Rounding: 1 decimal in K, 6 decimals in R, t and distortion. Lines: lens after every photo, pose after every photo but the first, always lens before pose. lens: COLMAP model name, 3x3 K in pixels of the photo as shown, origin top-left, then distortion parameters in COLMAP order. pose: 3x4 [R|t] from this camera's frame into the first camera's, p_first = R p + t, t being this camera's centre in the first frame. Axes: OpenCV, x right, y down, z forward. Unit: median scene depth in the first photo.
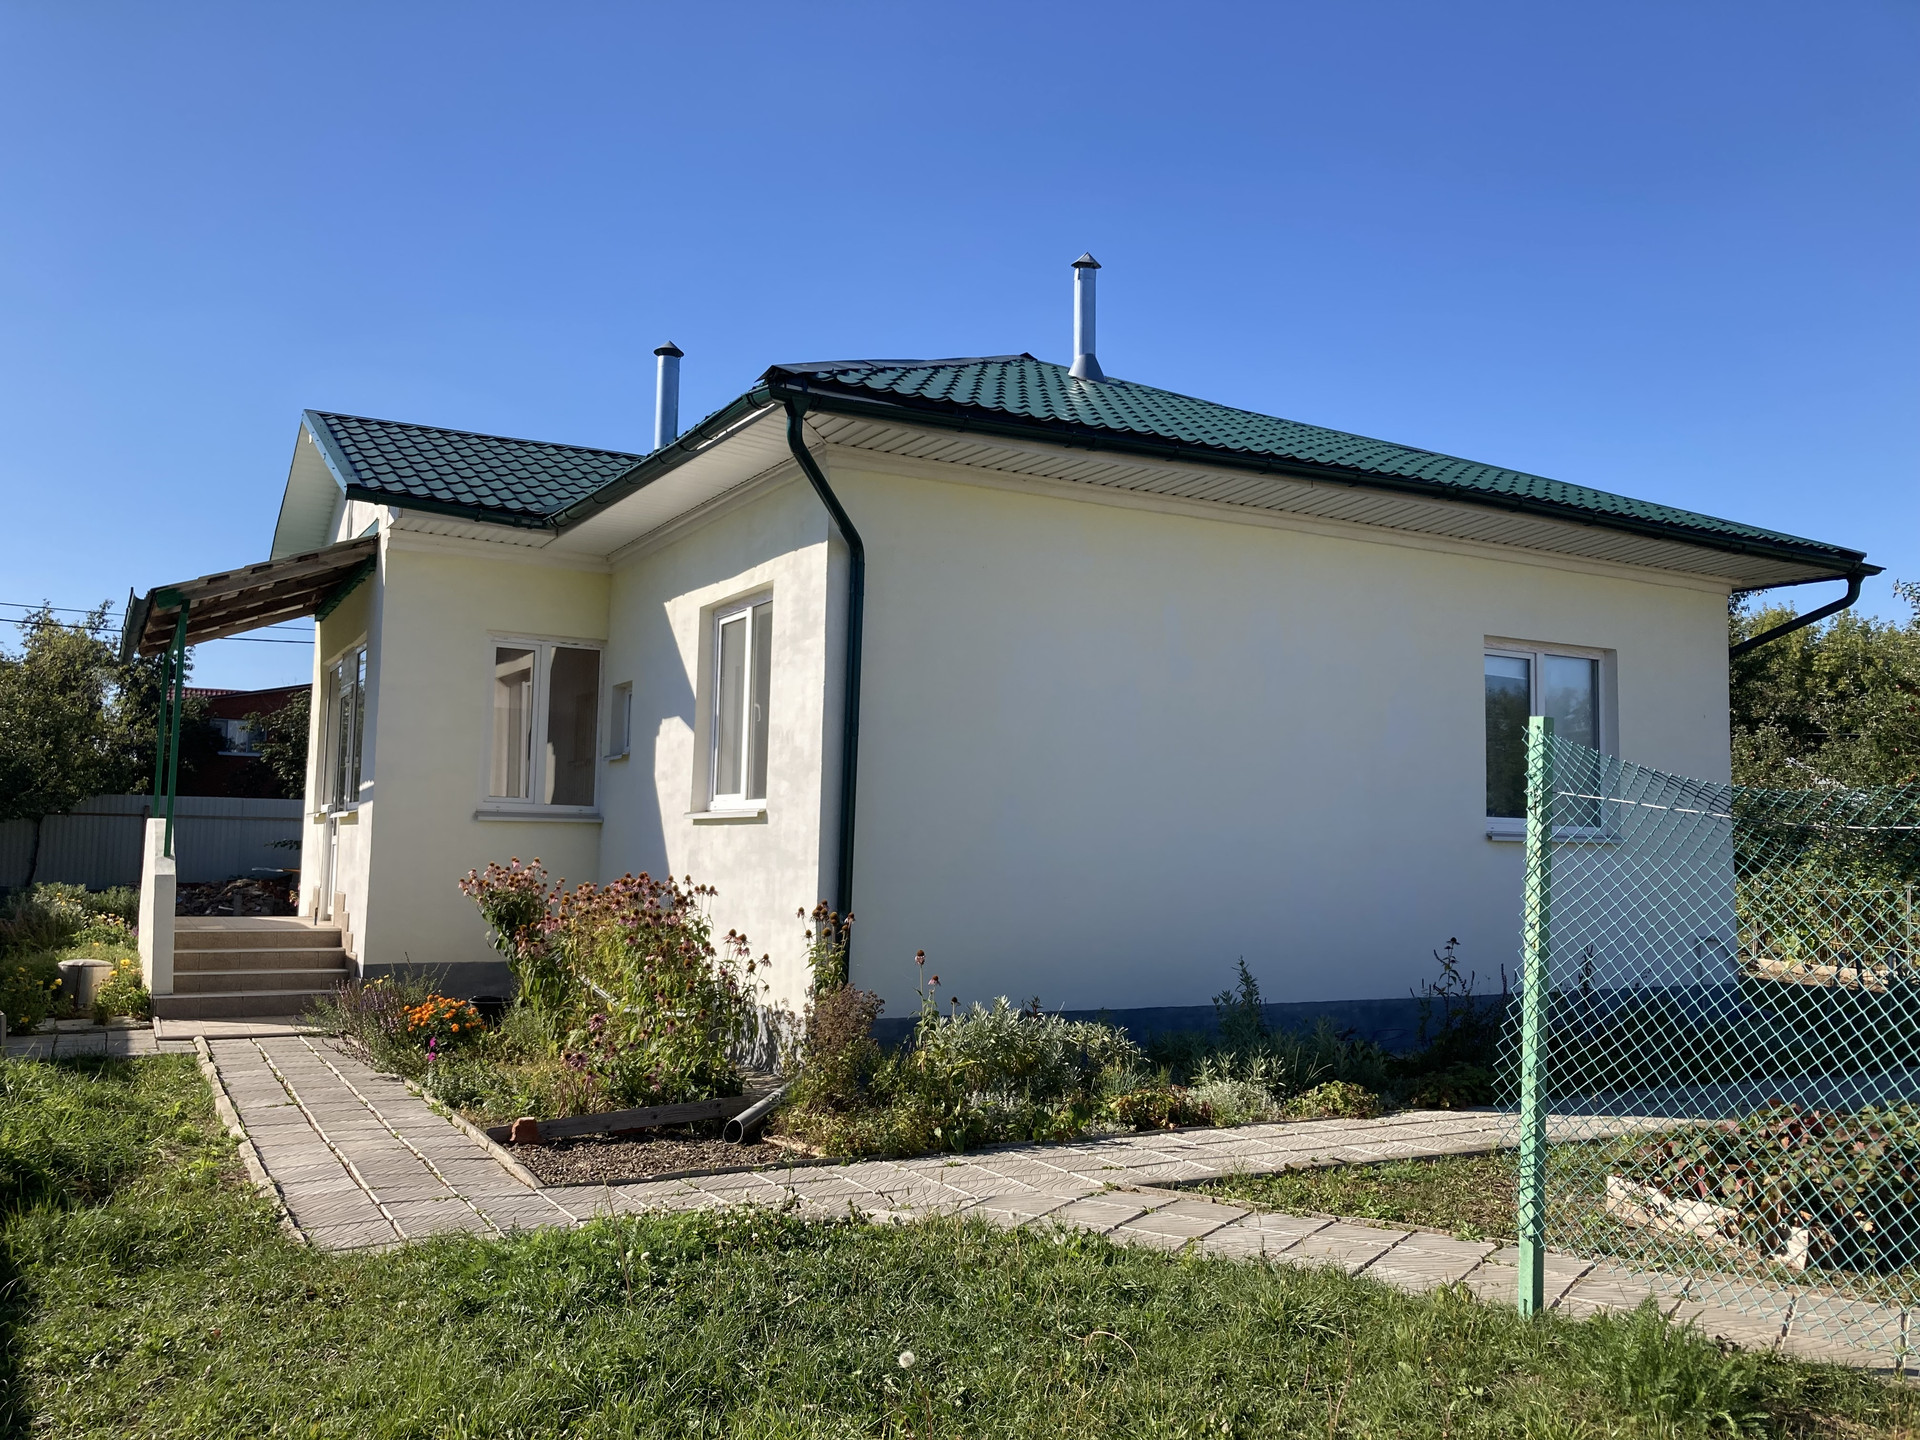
lens RADIAL K [[1594.3, 0, 959.0], [0, 1594.3, 733.9], [0, 0, 1]] dist [0.007670, 0.041128]
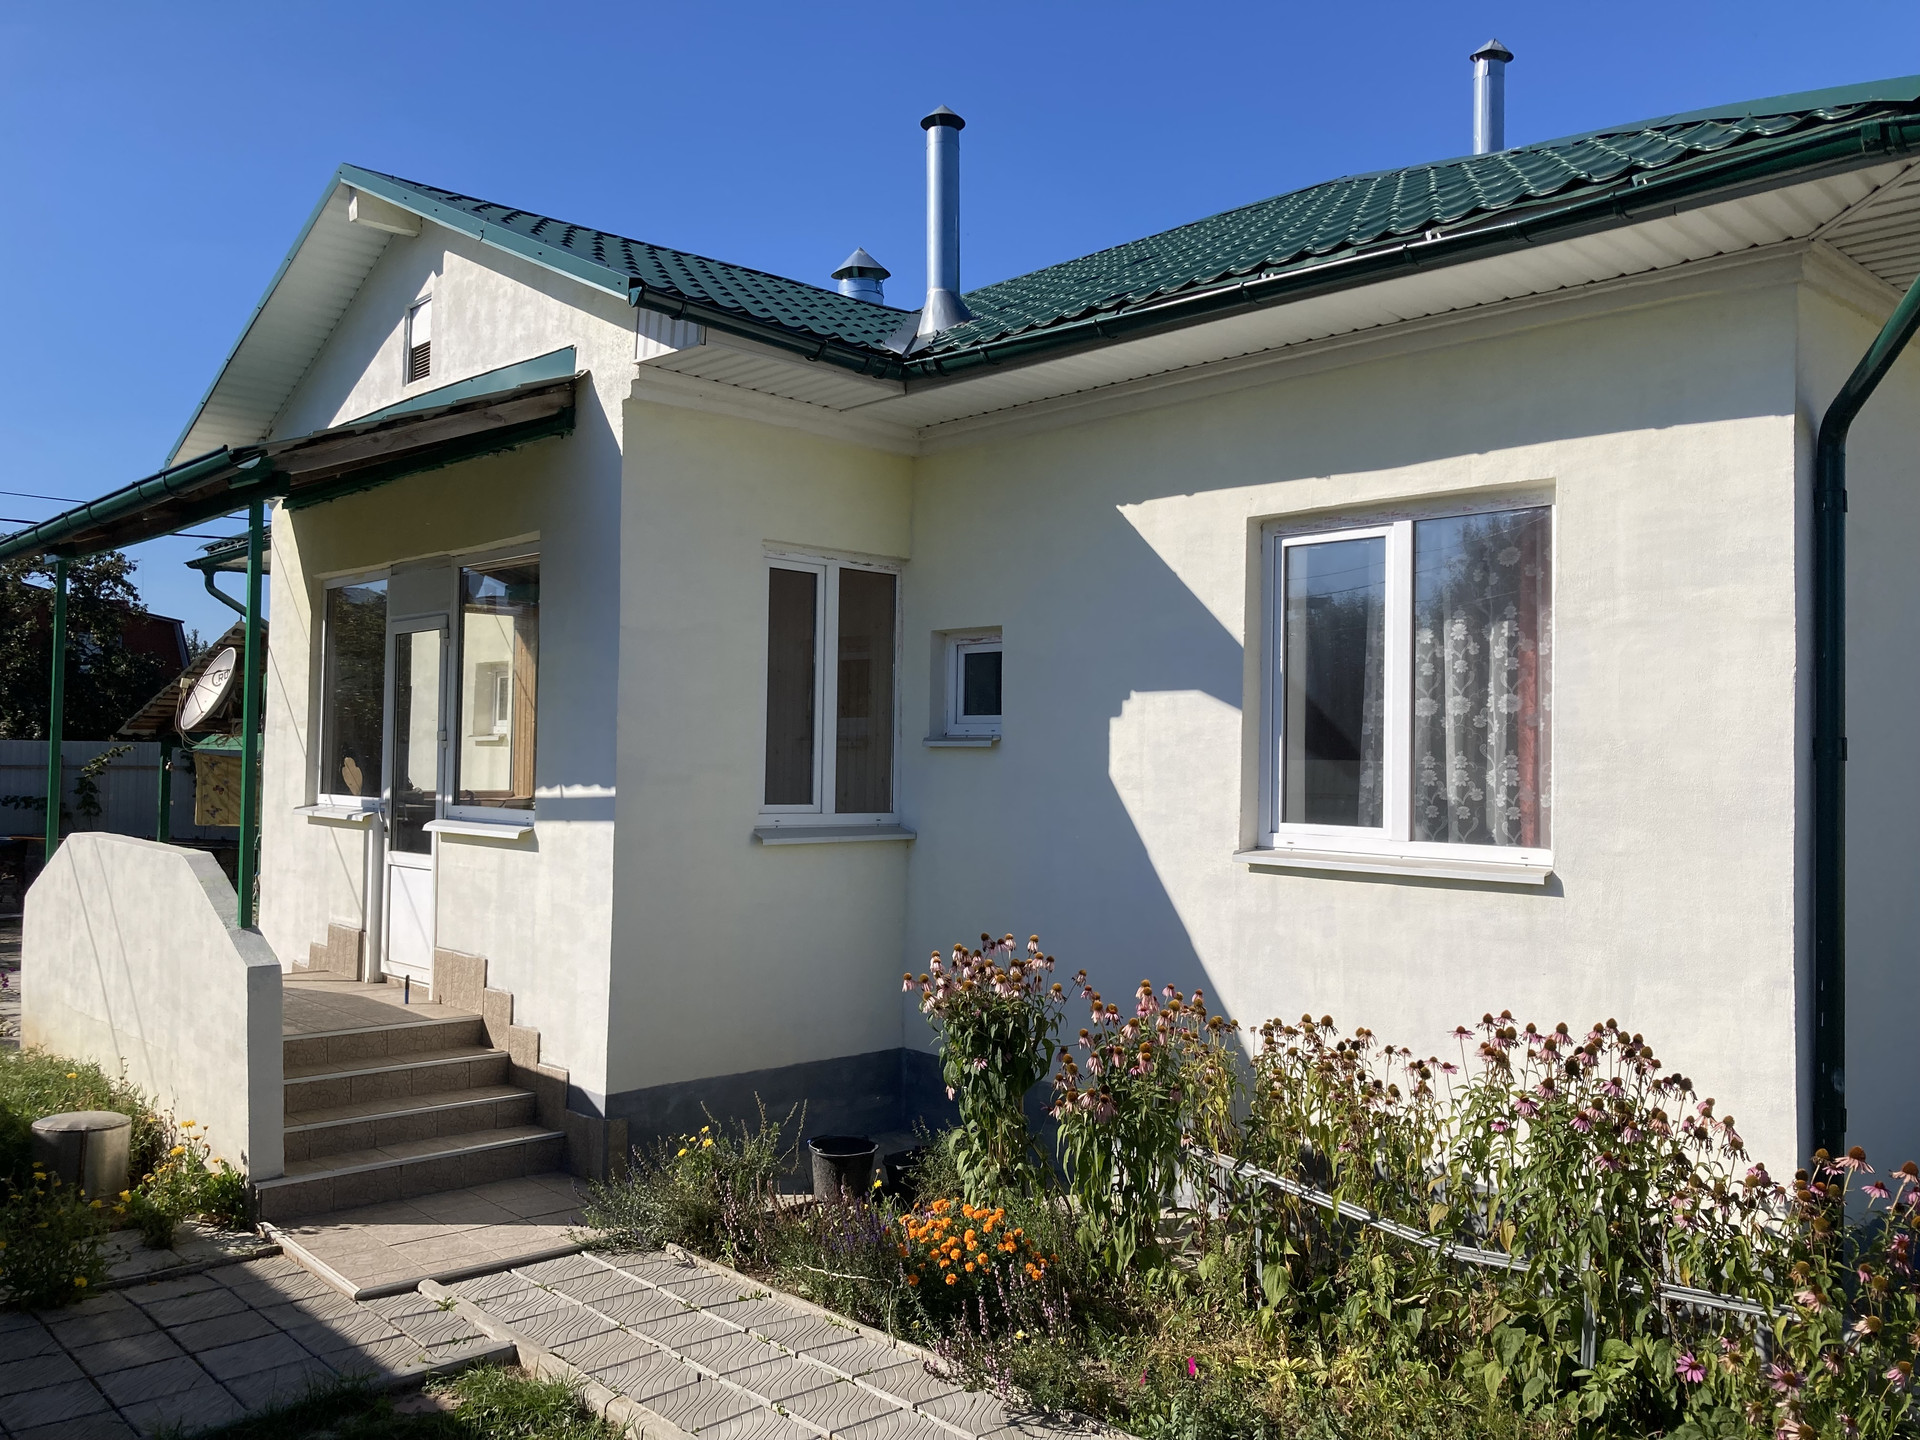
lens RADIAL K [[1594.3, 0, 962.5], [0, 1594.3, 700.9], [0, 0, 1]] dist [0.007670, 0.041128]
pose [[0.969204, 0.003973, 0.246227, -0.383116], [-0.015187, 0.998931, 0.043658, -0.030785], [-0.245791, -0.046053, 0.968228, 0.384289]]
